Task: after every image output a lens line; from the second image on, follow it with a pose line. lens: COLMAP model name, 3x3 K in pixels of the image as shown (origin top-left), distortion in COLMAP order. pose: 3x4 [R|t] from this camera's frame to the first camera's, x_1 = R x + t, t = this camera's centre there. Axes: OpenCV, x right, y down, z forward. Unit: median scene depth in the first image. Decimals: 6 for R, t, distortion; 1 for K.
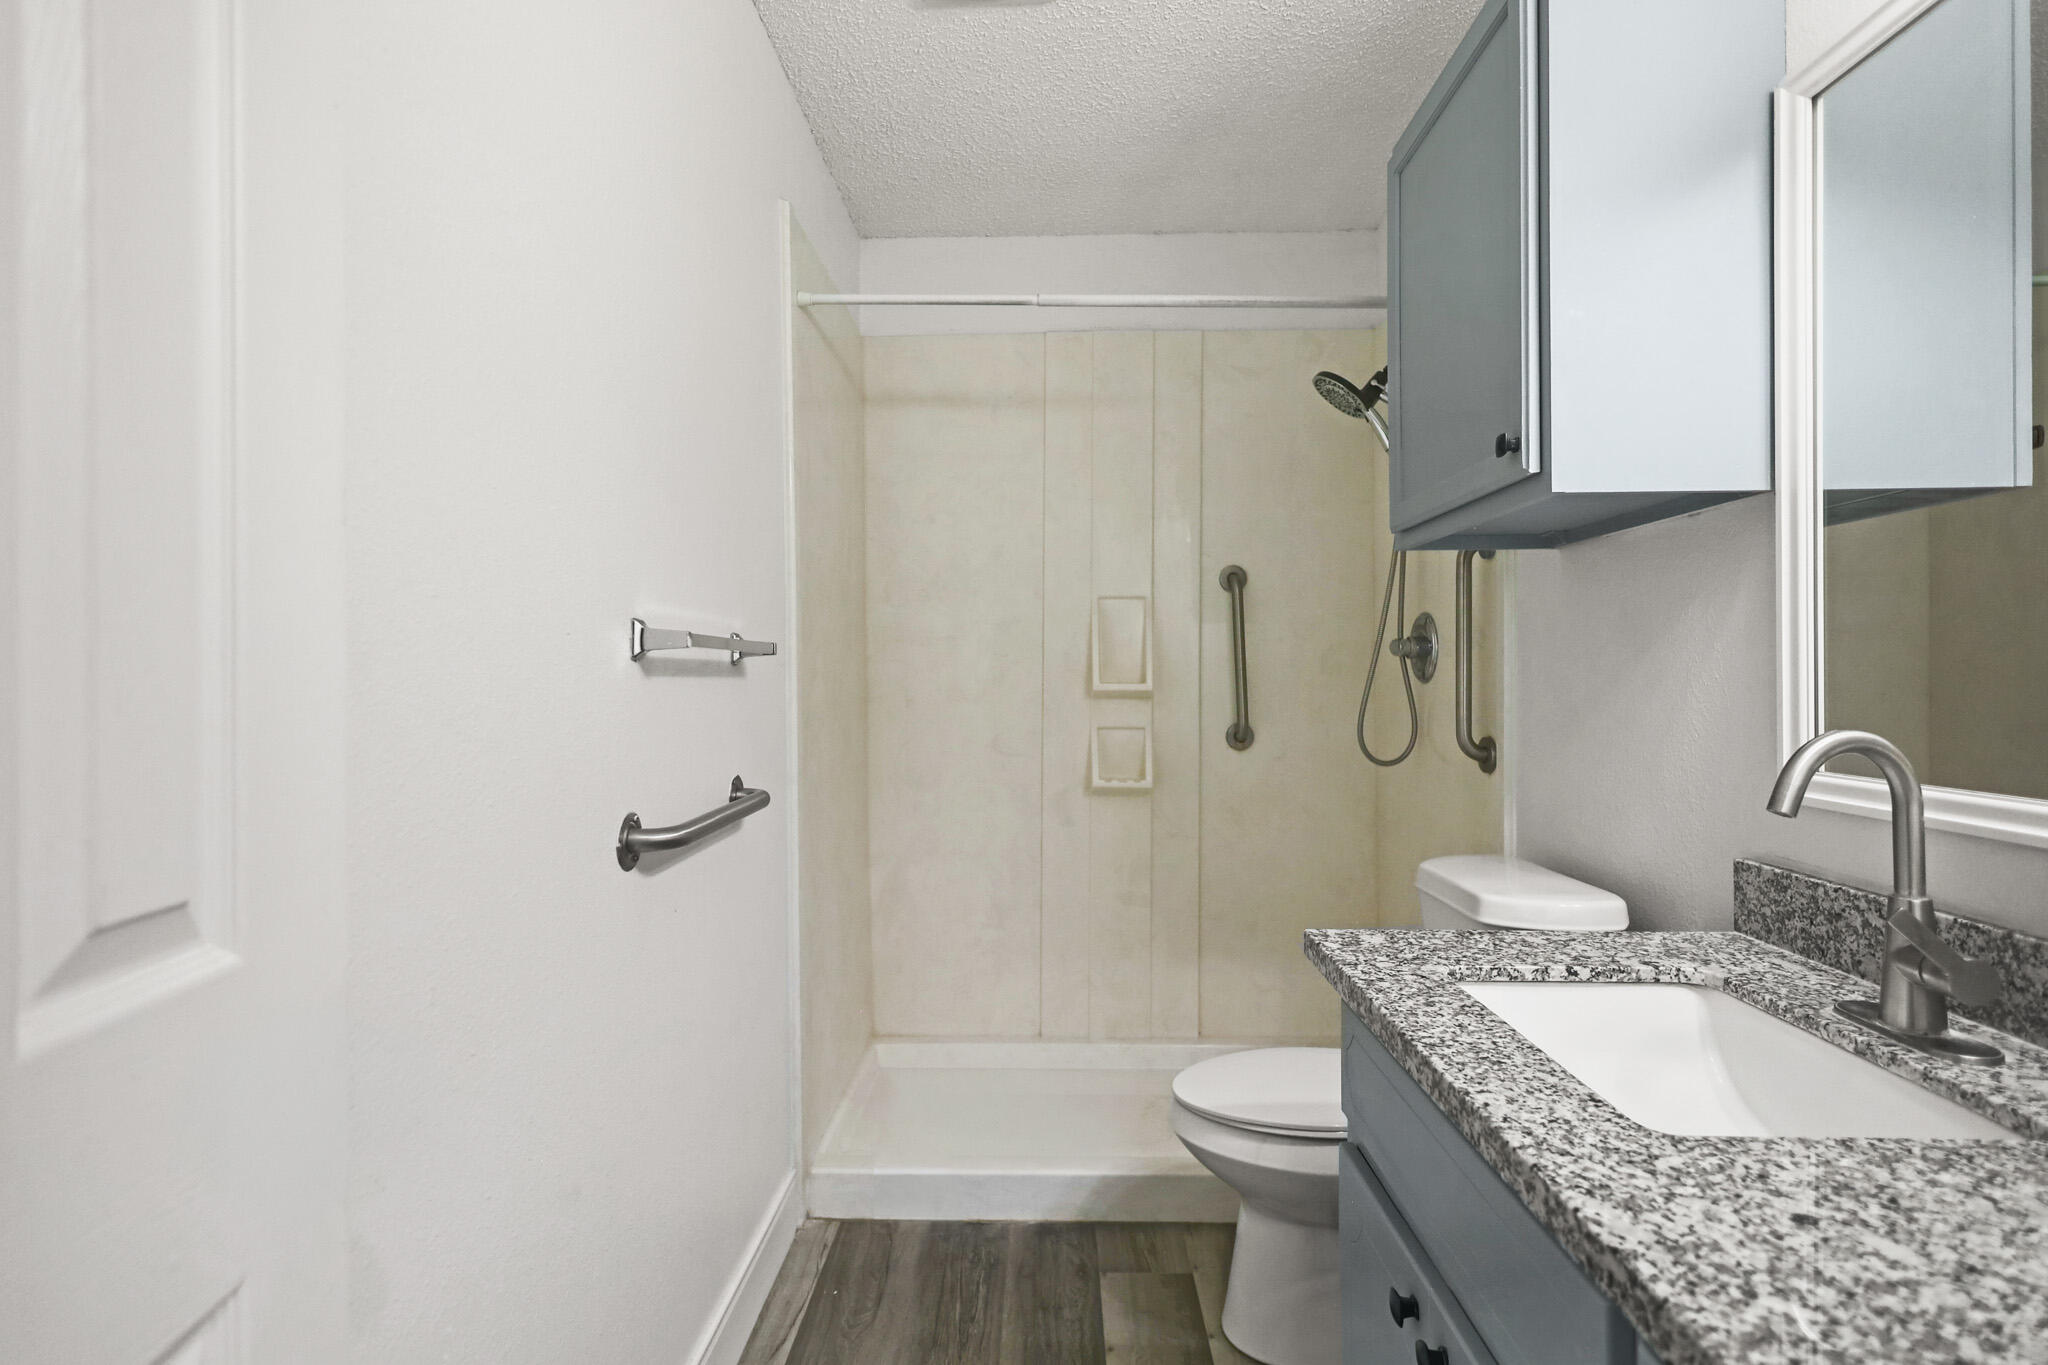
lens RADIAL K [[1026.3, 0, 1023.1], [0, 1026.3, 687.2], [0, 0, 1]] dist [0.001580, -0.000044]
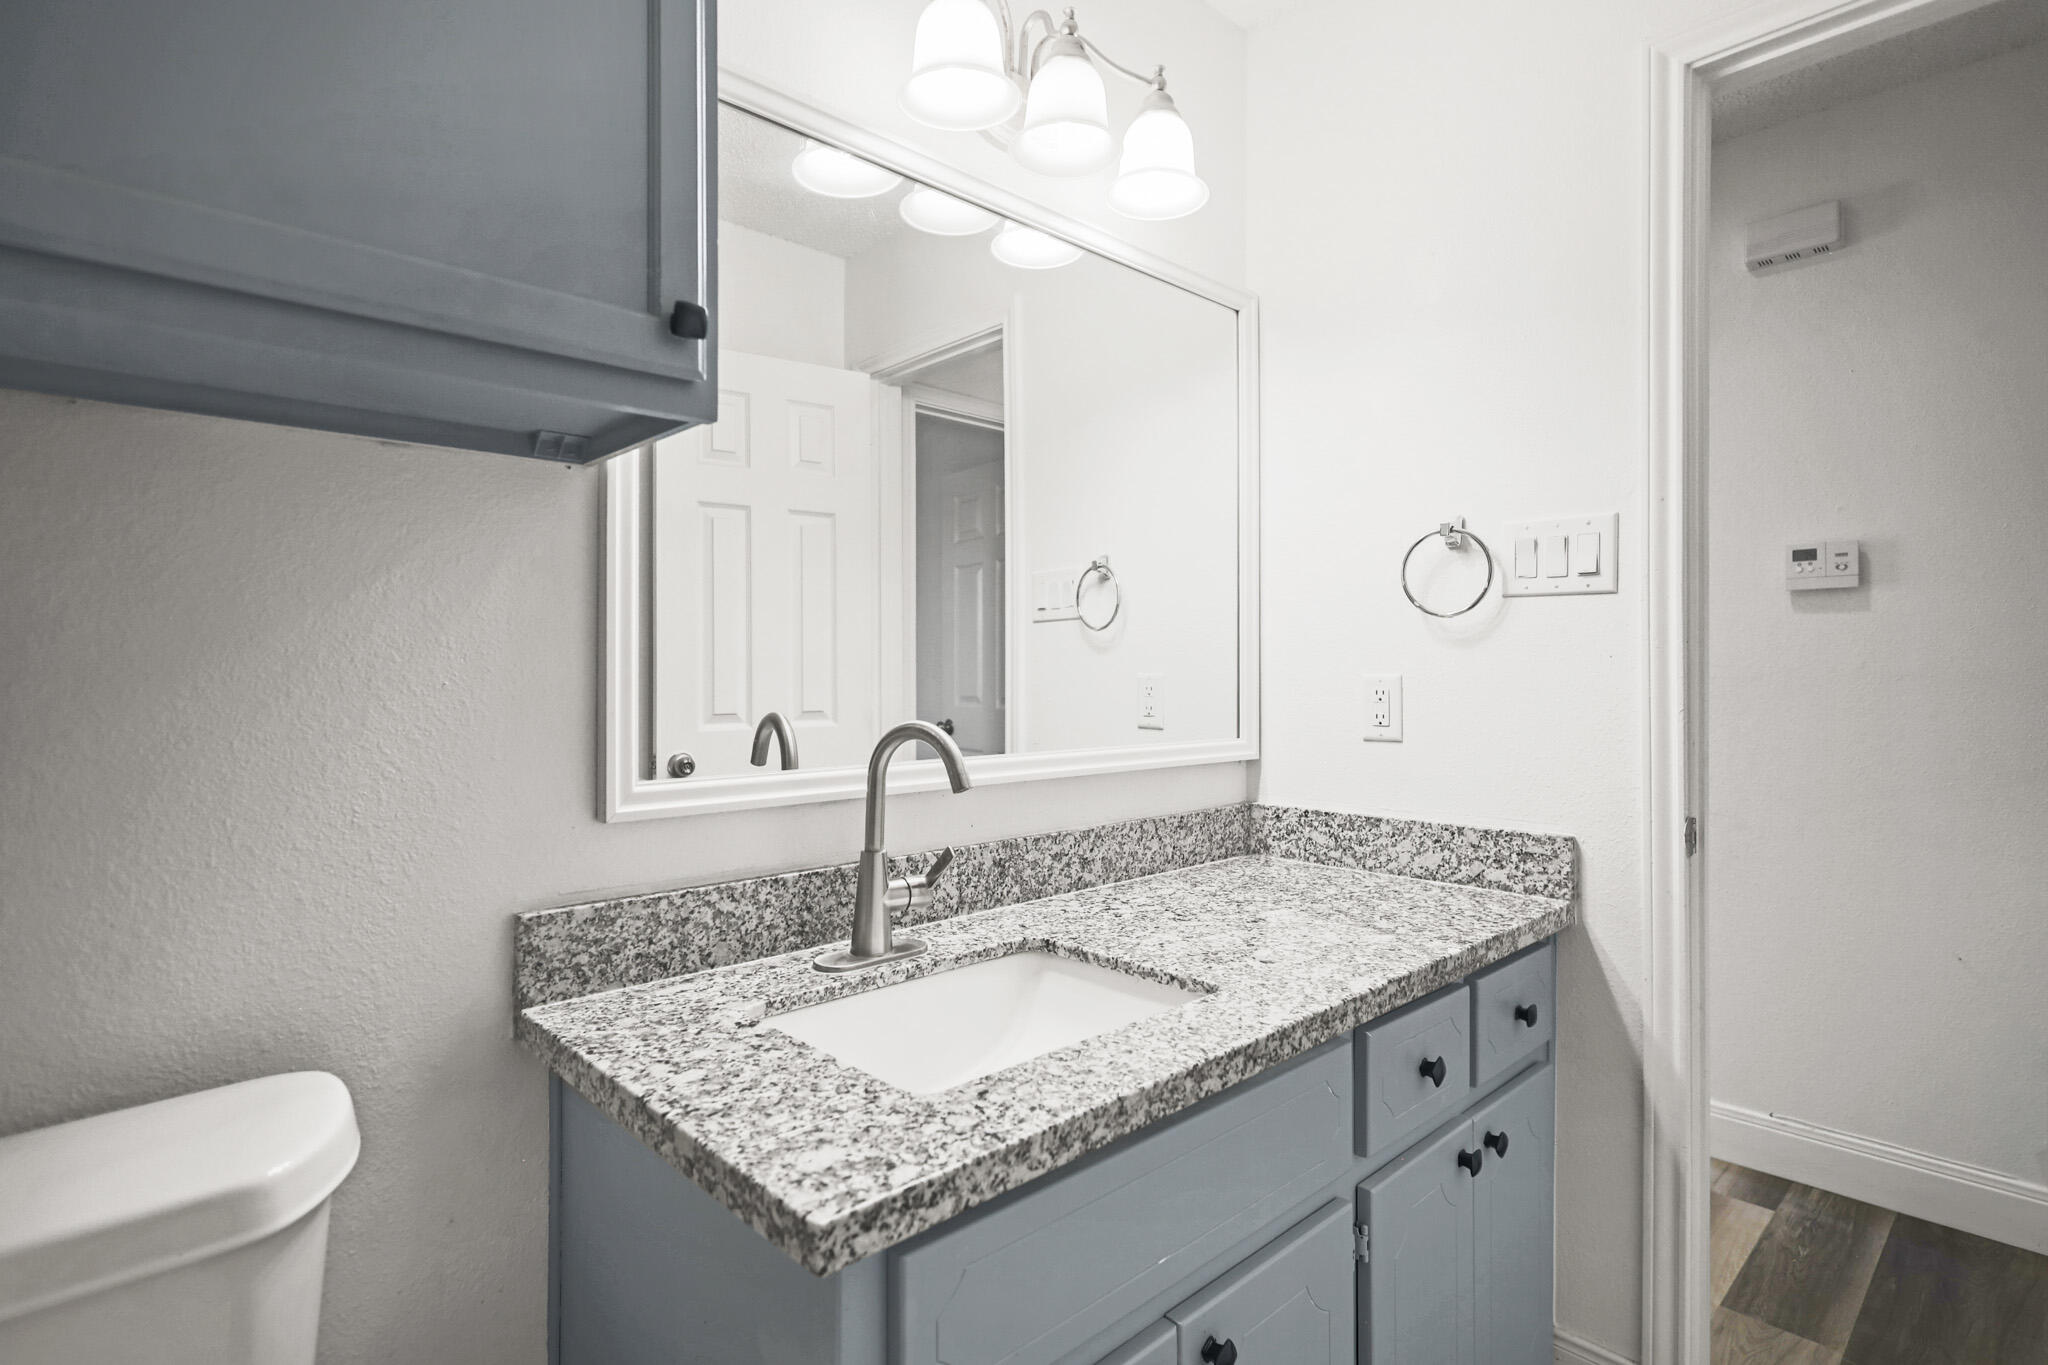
lens RADIAL K [[1026.3, 0, 1023.1], [0, 1026.3, 687.2], [0, 0, 1]] dist [0.001580, -0.000044]
pose [[-0.712651, -0.005212, 0.701500, -0.145836], [0.012909, 0.999706, 0.020542, -0.020991], [-0.701400, 0.023695, -0.712374, 1.555192]]
